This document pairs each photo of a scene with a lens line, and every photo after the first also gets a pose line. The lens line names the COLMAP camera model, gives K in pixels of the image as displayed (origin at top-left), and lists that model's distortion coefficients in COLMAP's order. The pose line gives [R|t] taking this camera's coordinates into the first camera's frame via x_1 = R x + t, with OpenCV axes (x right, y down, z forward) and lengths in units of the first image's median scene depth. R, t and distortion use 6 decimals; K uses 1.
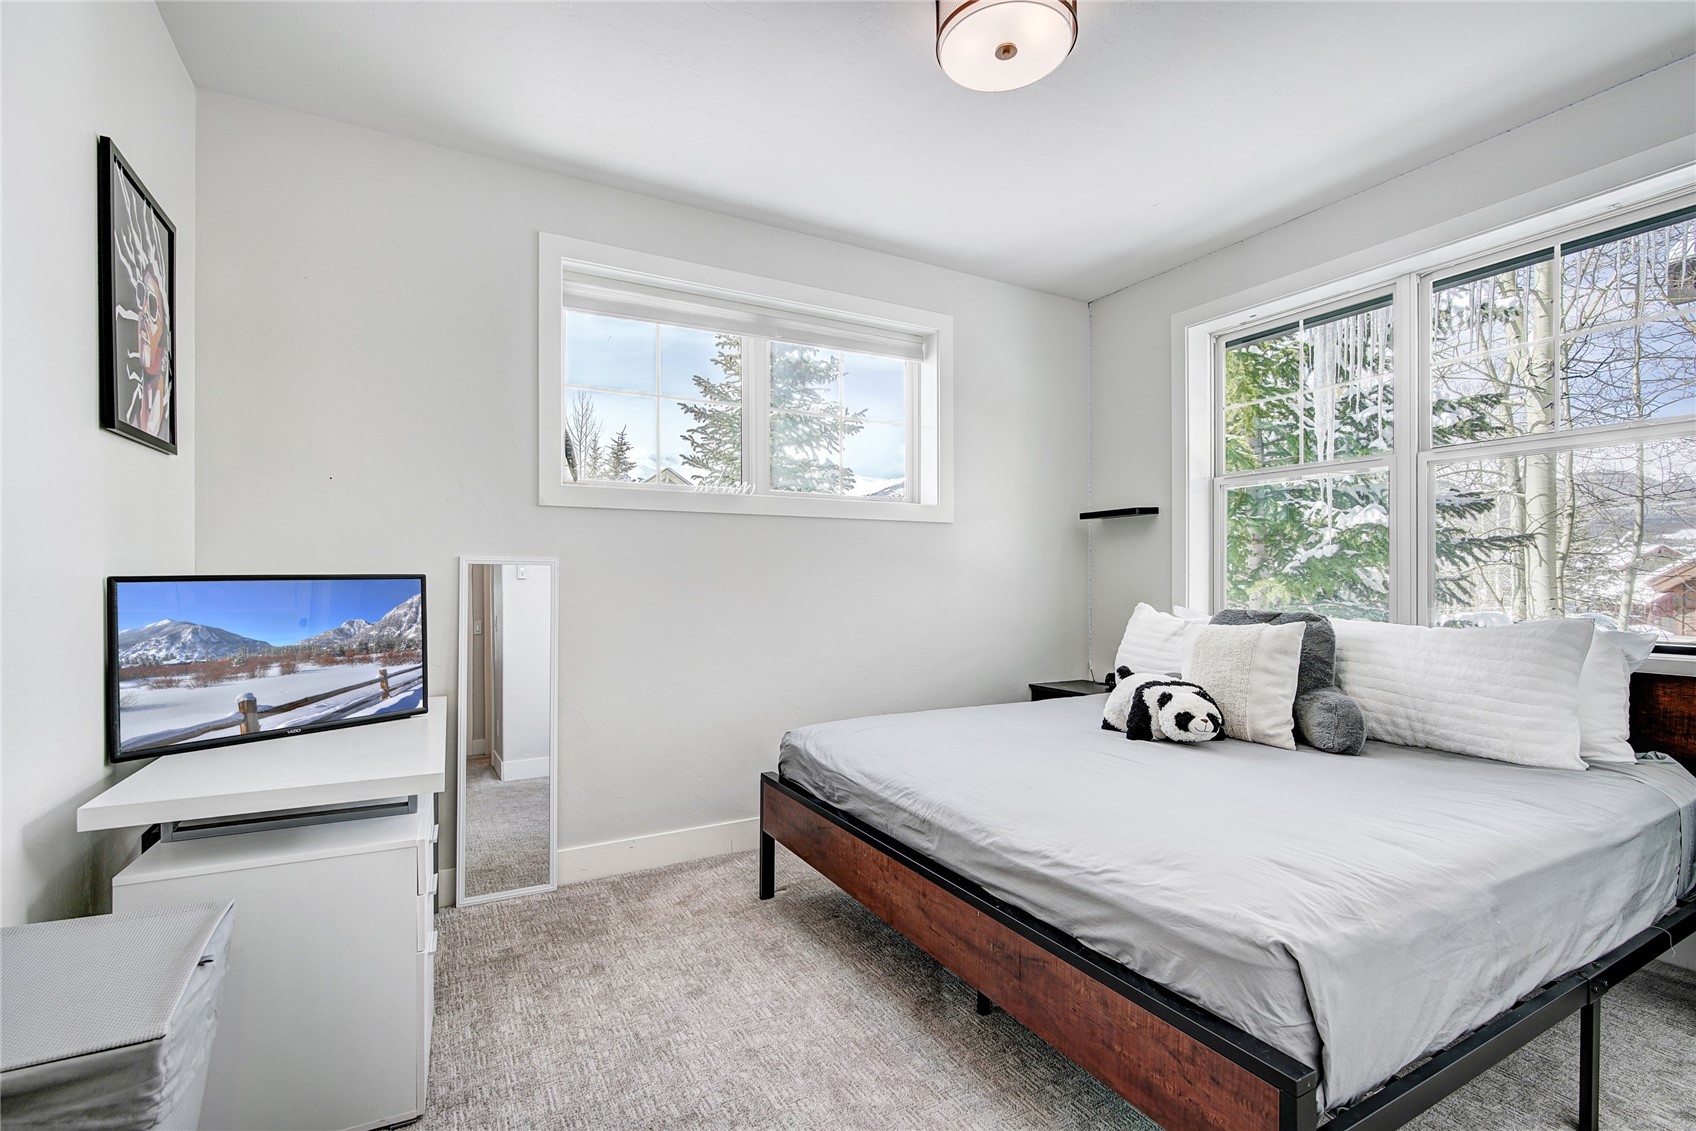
lens RADIAL K [[767.2, 0, 847.6], [0, 767.2, 575.0], [0, 0, 1]] dist [-0.011333, 0.003155]
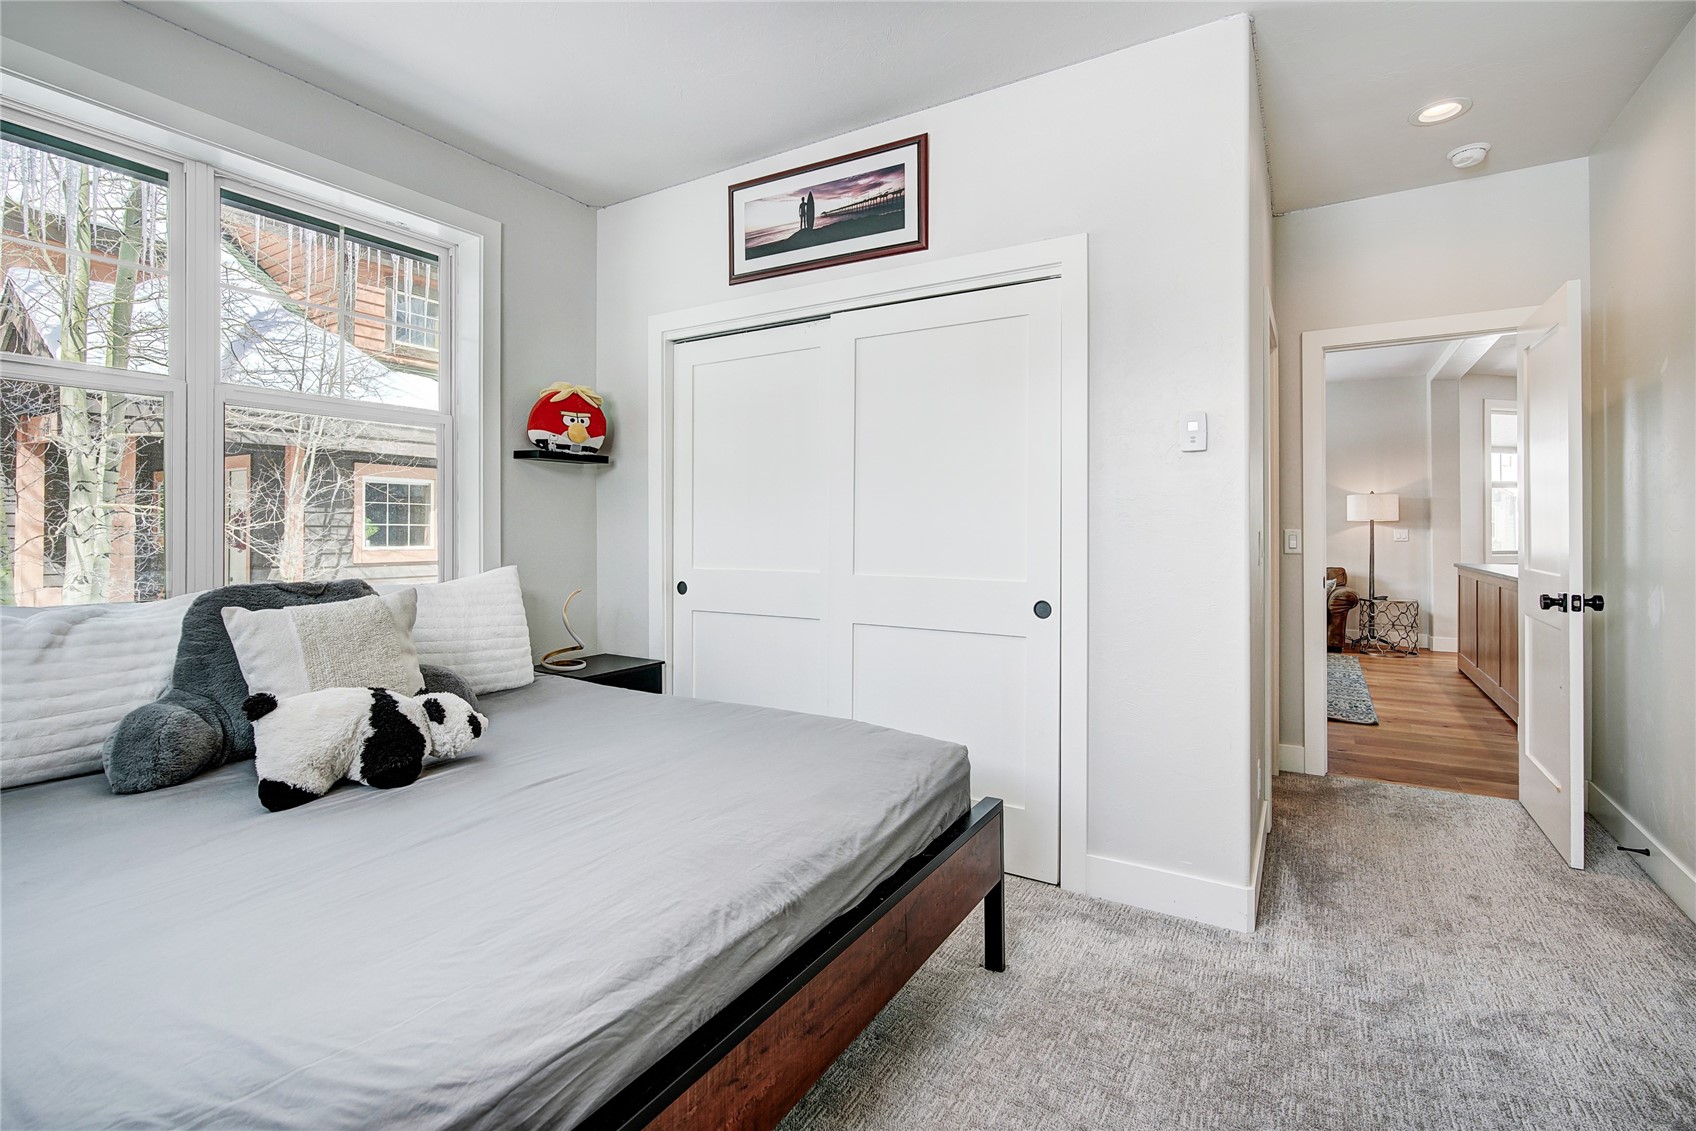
lens RADIAL K [[767.2, 0, 841.4], [0, 767.2, 526.0], [0, 0, 1]] dist [-0.011333, 0.003155]
pose [[-0.483648, 0.005340, 0.875246, -0.427007], [-0.000320, 0.999980, -0.006278, -0.003427], [-0.875262, -0.003317, -0.483637, 1.094427]]
